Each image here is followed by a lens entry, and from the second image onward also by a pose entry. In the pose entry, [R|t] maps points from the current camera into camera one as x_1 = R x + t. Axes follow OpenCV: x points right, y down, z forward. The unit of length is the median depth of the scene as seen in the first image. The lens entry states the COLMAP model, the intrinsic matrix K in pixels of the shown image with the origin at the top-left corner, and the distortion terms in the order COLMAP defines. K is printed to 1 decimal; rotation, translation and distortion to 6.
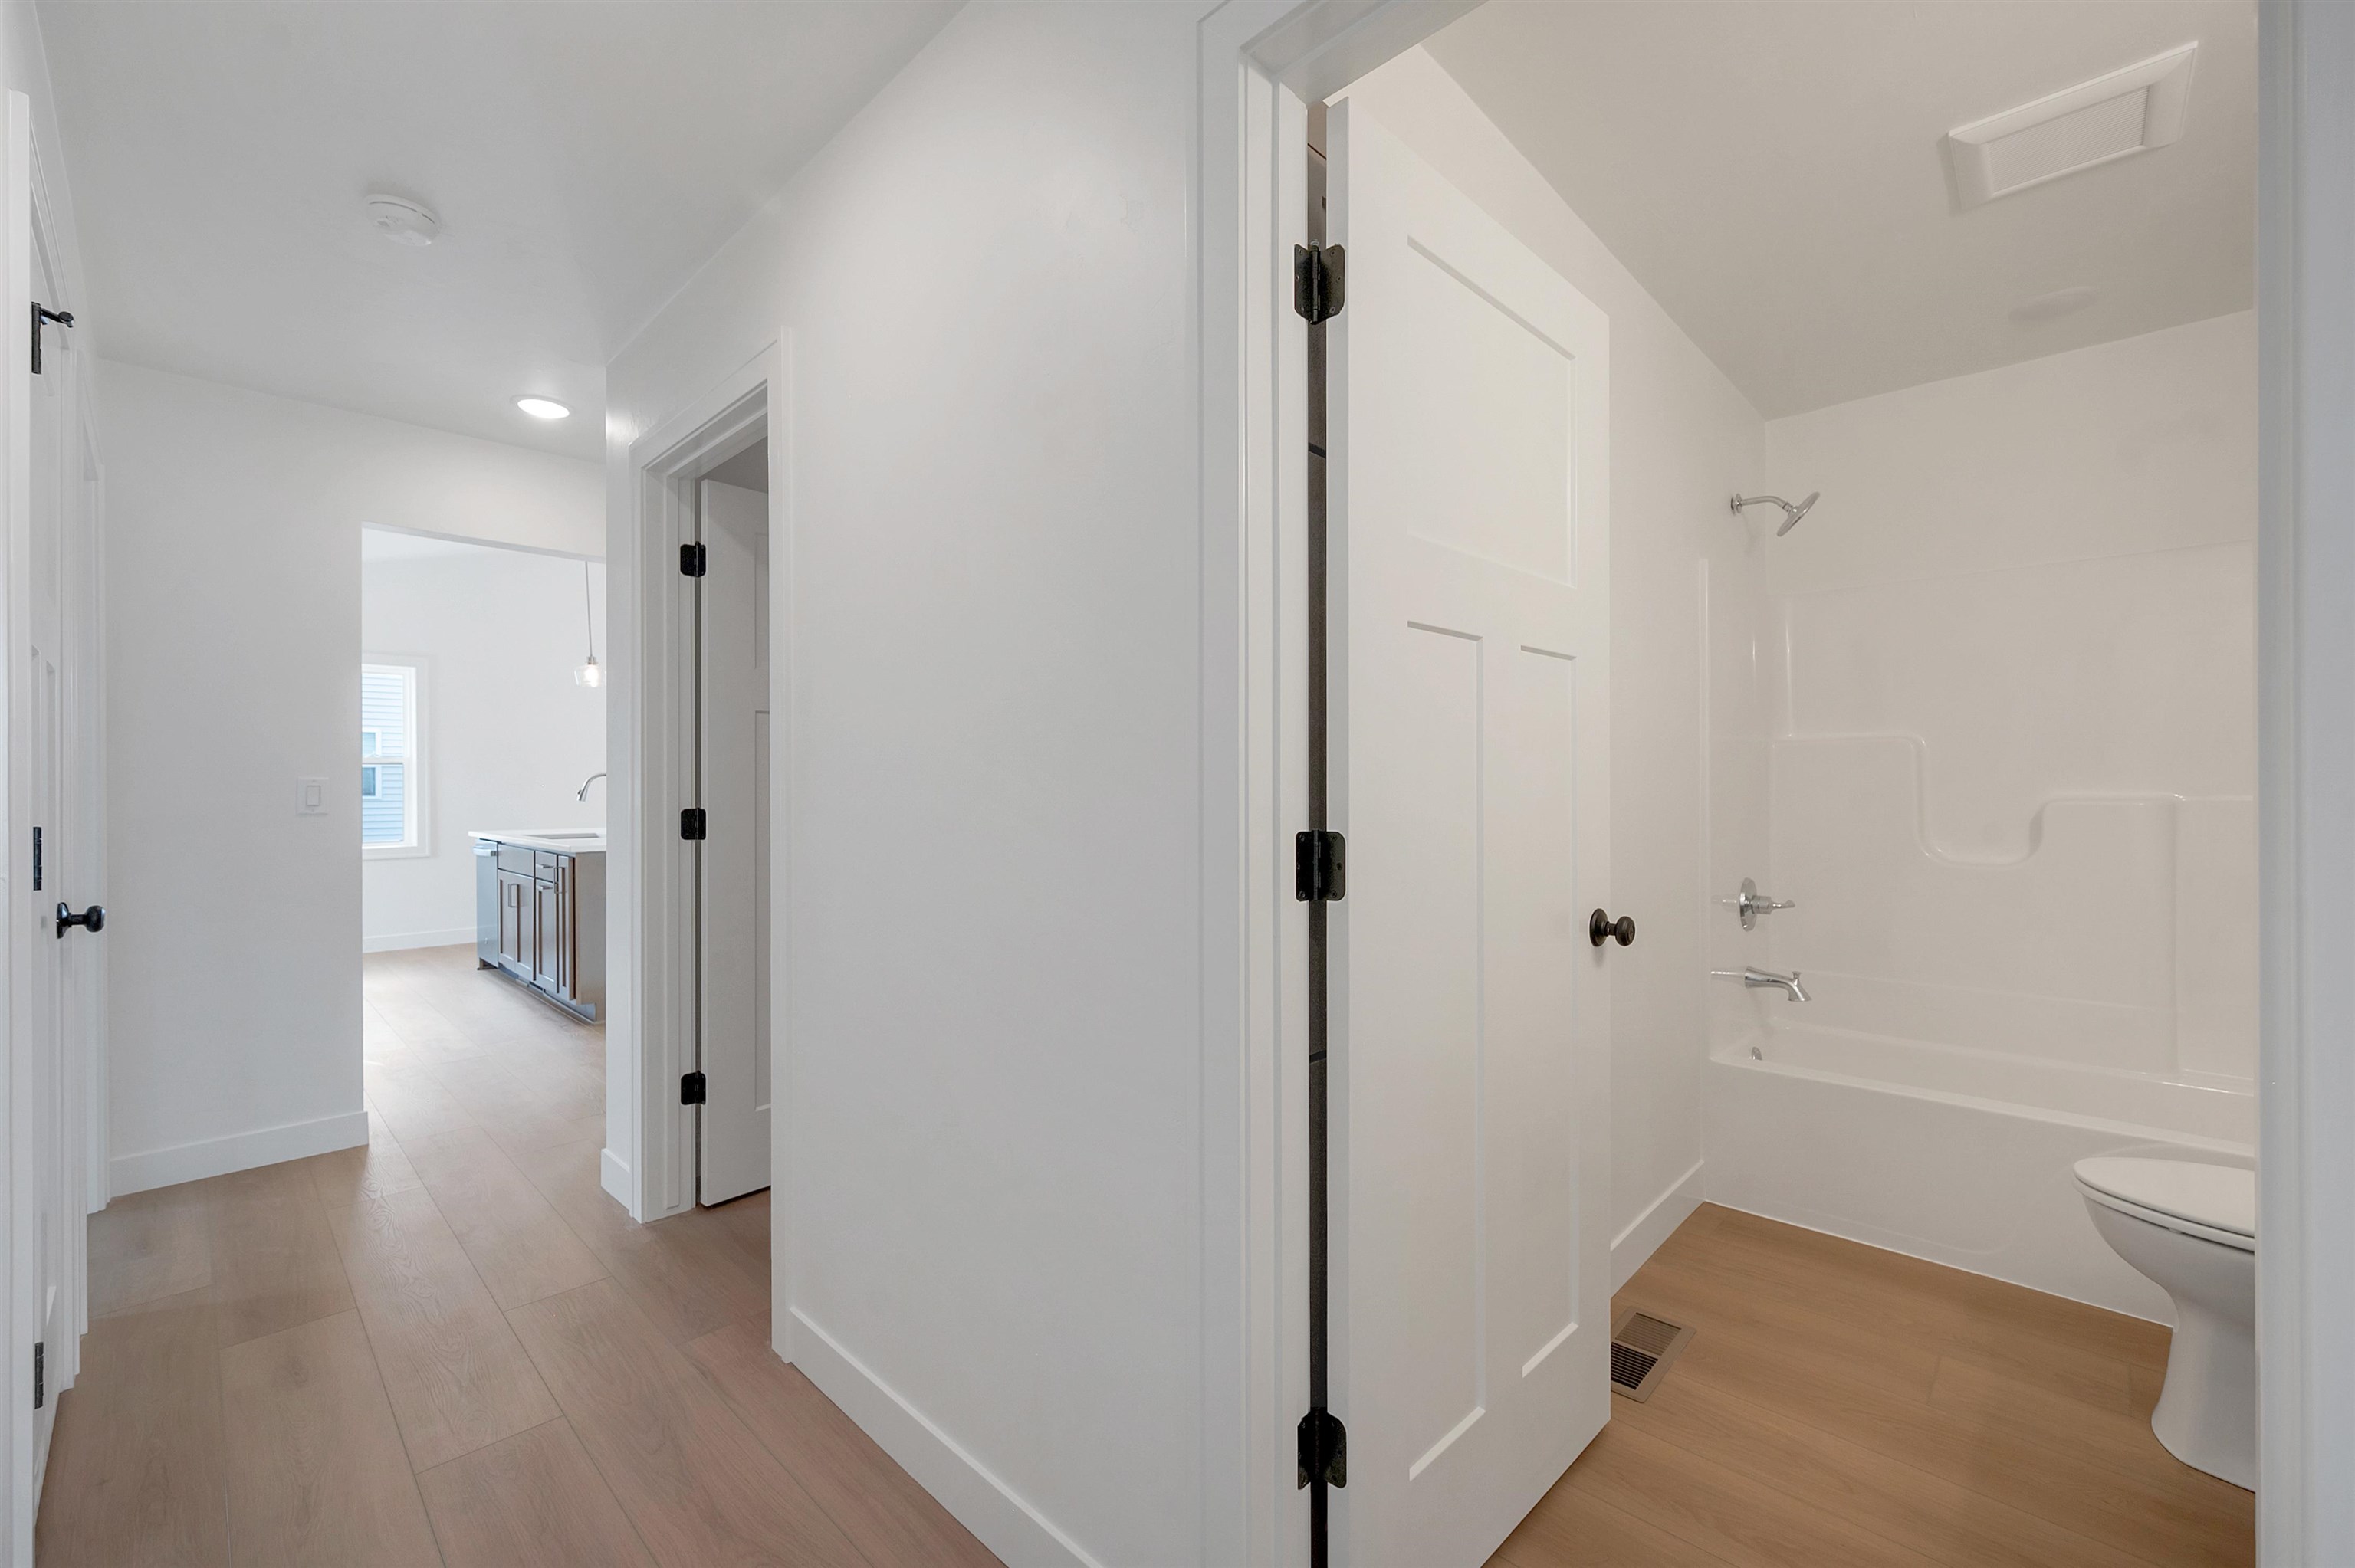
lens RADIAL K [[968.7, 0, 1182.5], [0, 968.7, 785.5], [0, 0, 1]] dist [0.000630, -0.000454]
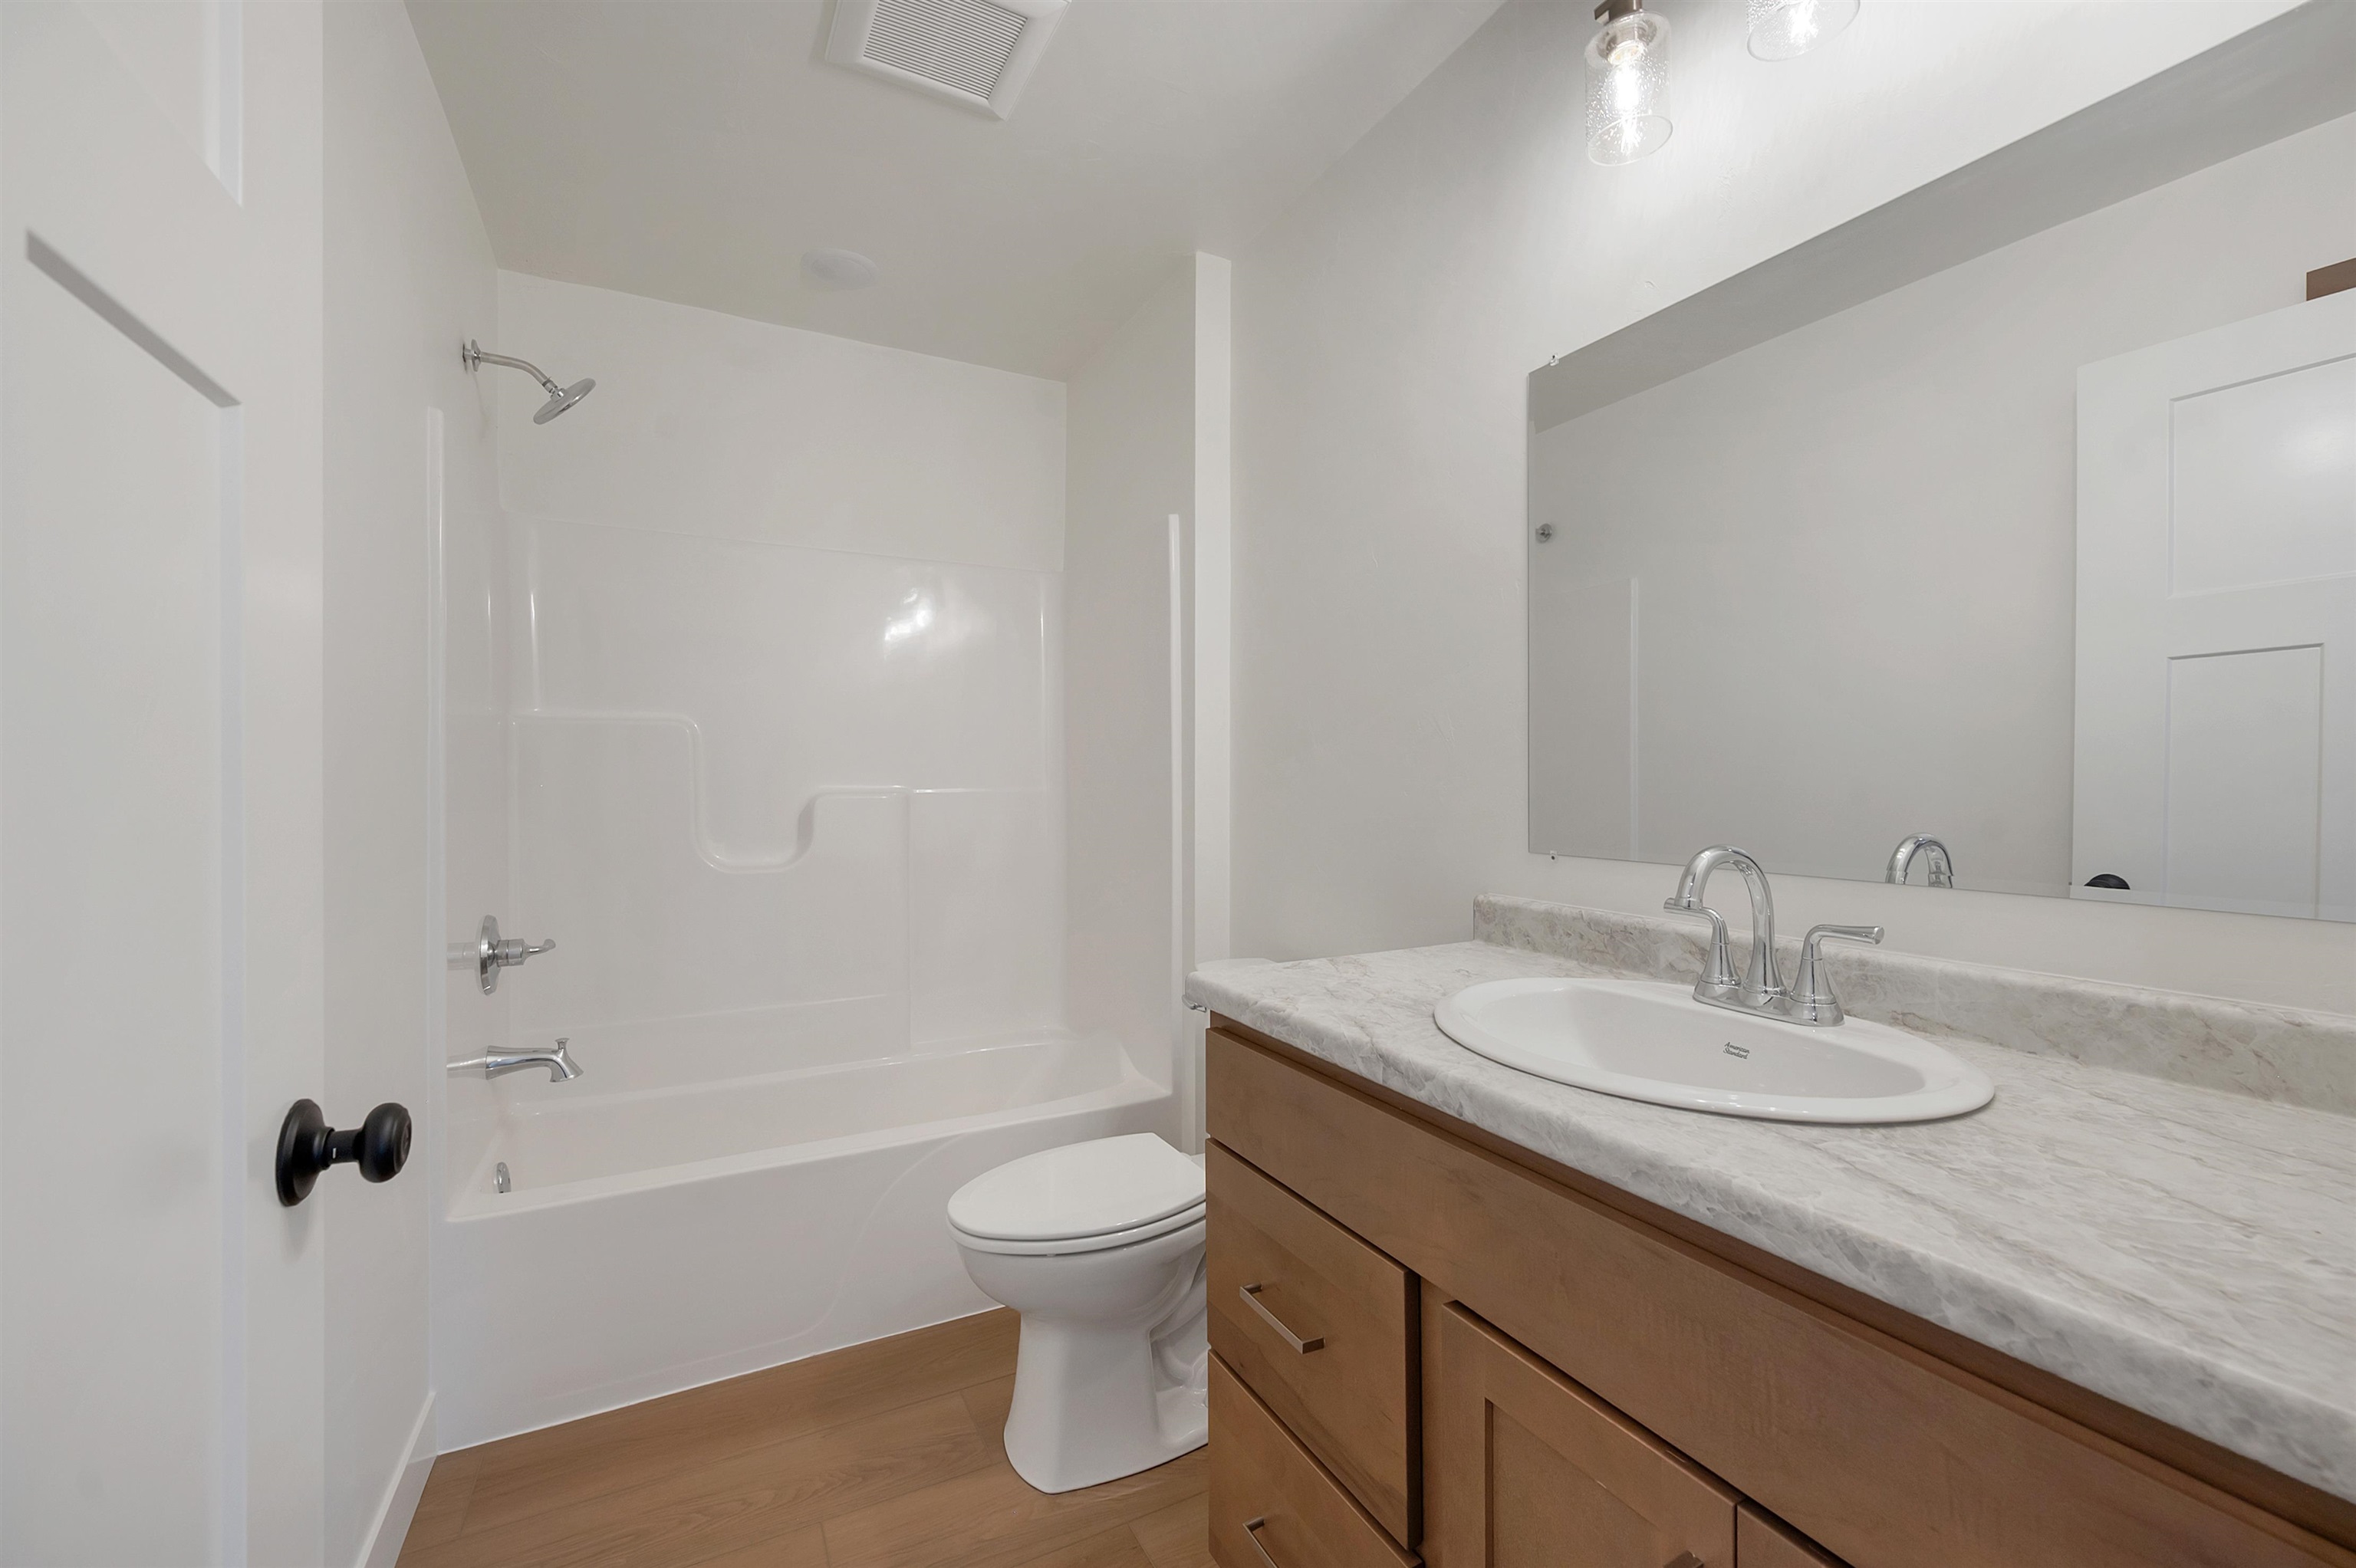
lens RADIAL K [[940.0, 0, 1187.0], [0, 940.0, 781.4], [0, 0, 1]] dist [-0.019935, -0.000028]
pose [[0.308635, 0.003974, 0.951172, 0.122880], [0.000453, 0.999991, -0.004325, 0.006129], [-0.951180, 0.001766, 0.308631, 0.347519]]
